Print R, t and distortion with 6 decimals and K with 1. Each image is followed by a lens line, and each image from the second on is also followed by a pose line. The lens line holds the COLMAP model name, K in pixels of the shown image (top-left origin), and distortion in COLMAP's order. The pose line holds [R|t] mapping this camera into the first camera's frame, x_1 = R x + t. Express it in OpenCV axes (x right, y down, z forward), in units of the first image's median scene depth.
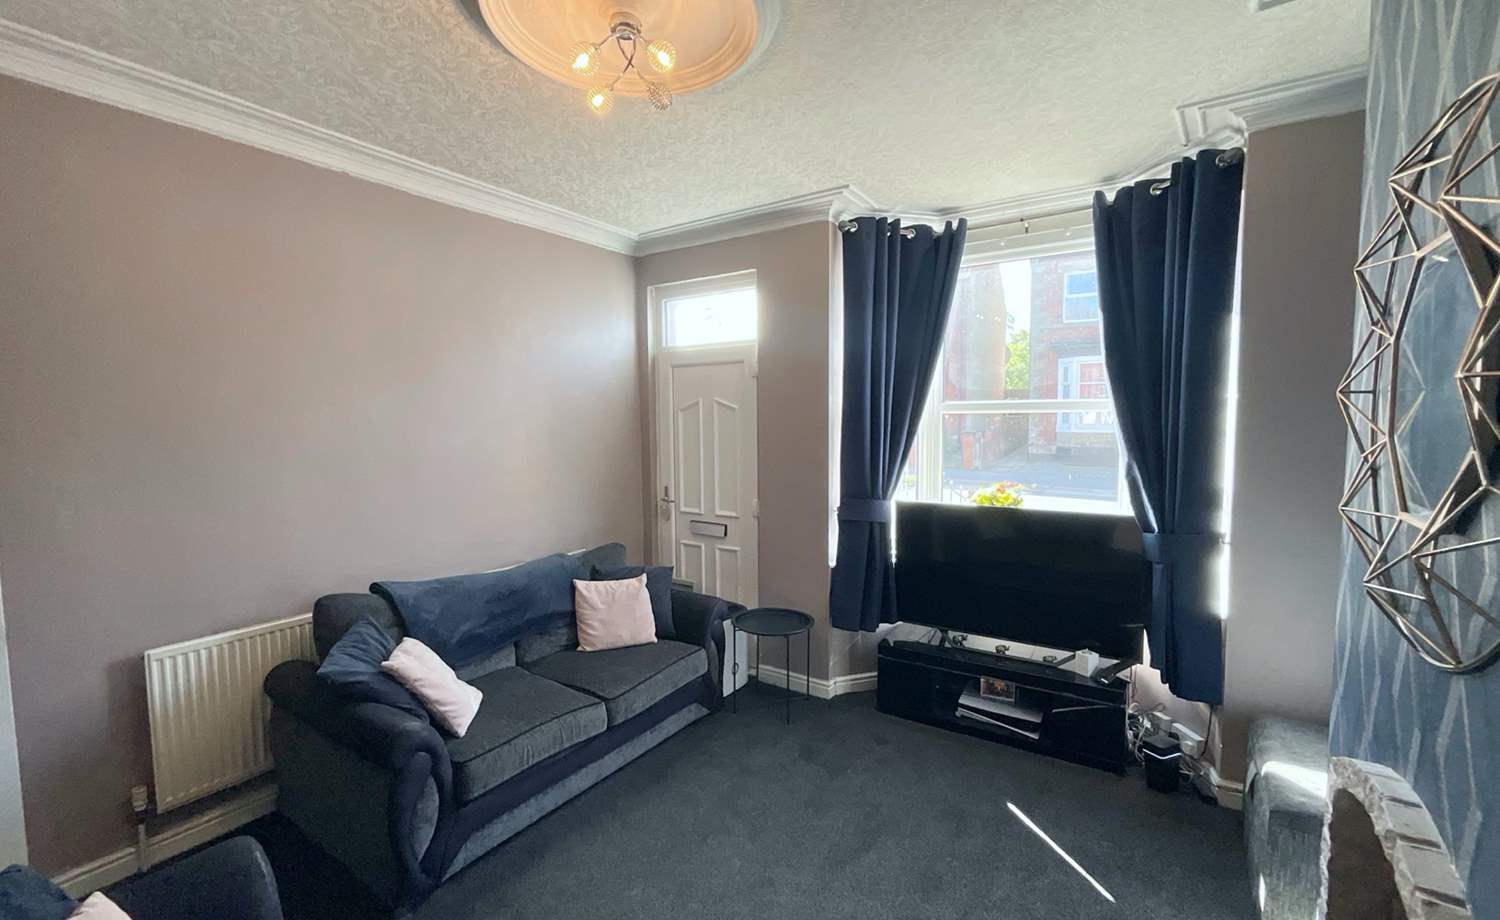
lens RADIAL K [[616.5, 0, 751.8], [0, 616.5, 461.1], [0, 0, 1]] dist [0.001835, 0.000818]
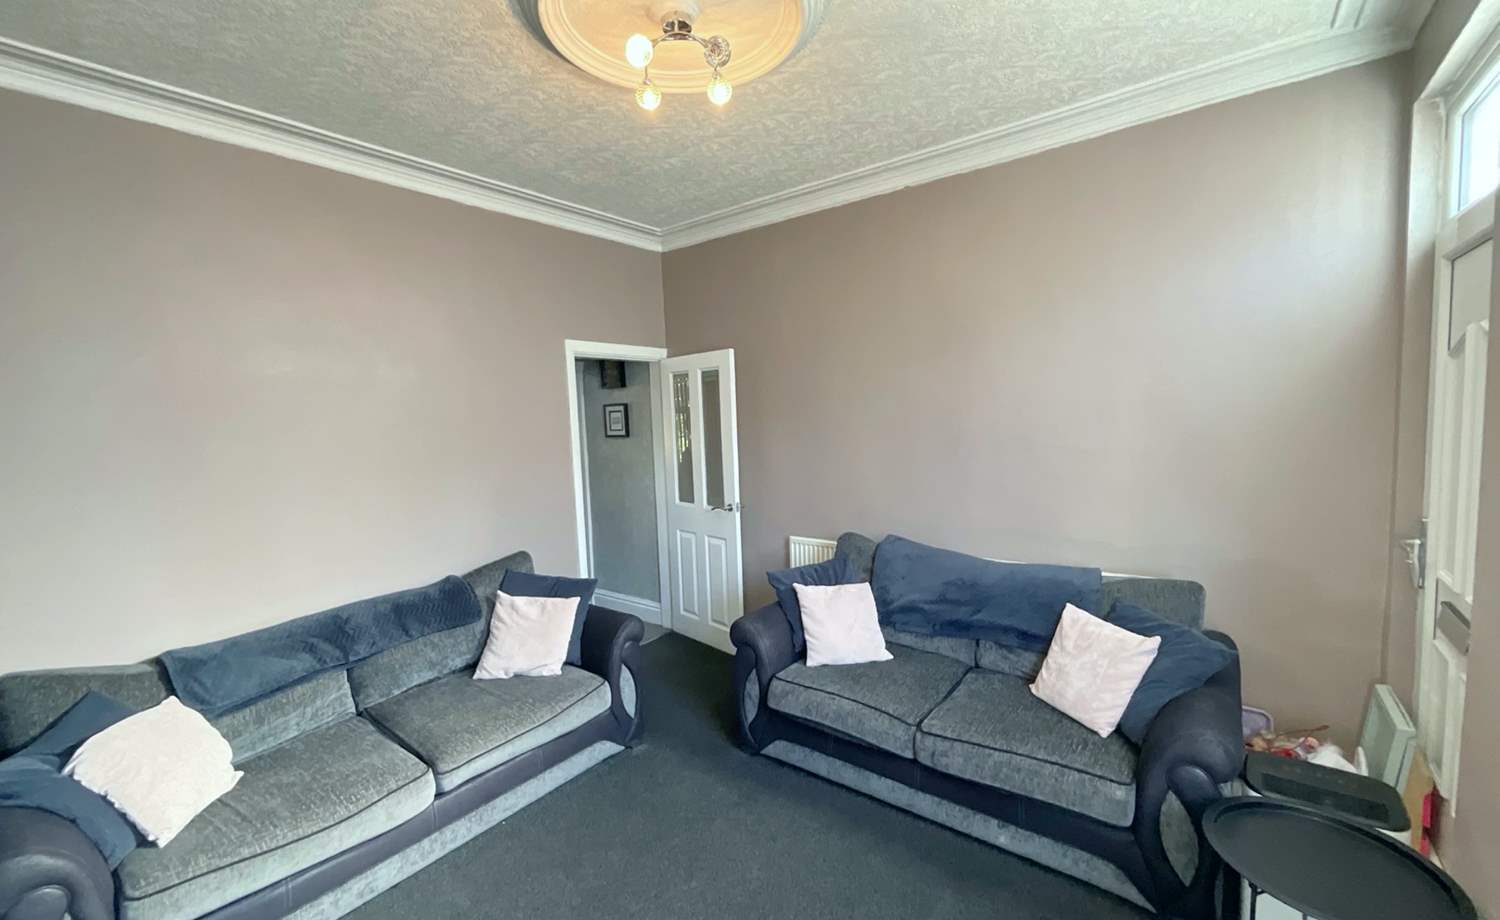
lens RADIAL K [[616.5, 0, 751.8], [0, 616.5, 461.1], [0, 0, 1]] dist [0.001835, 0.000818]
pose [[-0.057364, 0.097610, -0.993570, 0.663482], [-0.030317, 0.994580, 0.099459, -0.063454], [0.997893, 0.035828, -0.054094, 0.907894]]
